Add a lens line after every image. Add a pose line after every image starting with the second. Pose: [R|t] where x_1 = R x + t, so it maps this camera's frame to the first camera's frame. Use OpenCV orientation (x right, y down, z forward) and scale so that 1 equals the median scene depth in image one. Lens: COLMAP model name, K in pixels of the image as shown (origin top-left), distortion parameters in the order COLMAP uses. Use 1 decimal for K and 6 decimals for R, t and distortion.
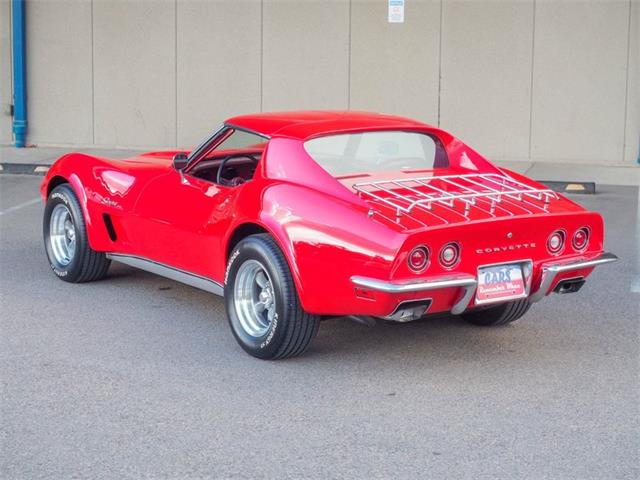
lens RADIAL K [[1530.1, 0, 320.0], [0, 1530.1, 240.0], [0, 0, 1]] dist [0.104819, 0.756465]
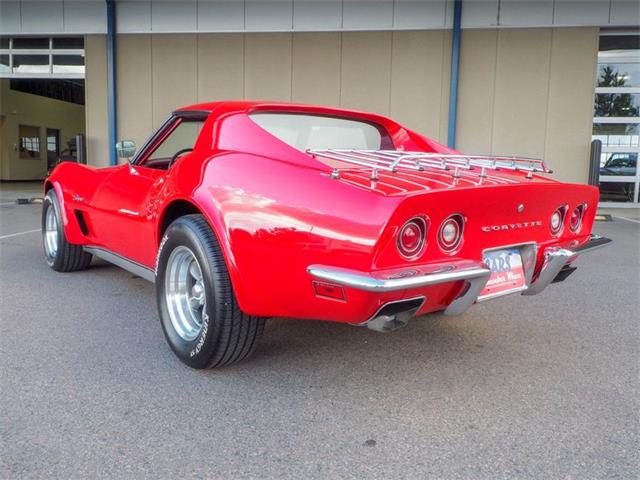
lens RADIAL K [[534.3, 0, 320.3], [0, 534.3, 230.2], [0, 0, 1]] dist [0.004194, 0.005086]
pose [[0.996970, -0.002825, 0.077736, 0.007301], [0.005950, 0.999182, -0.039992, 0.016951], [-0.077559, 0.040334, 0.996172, 0.732884]]
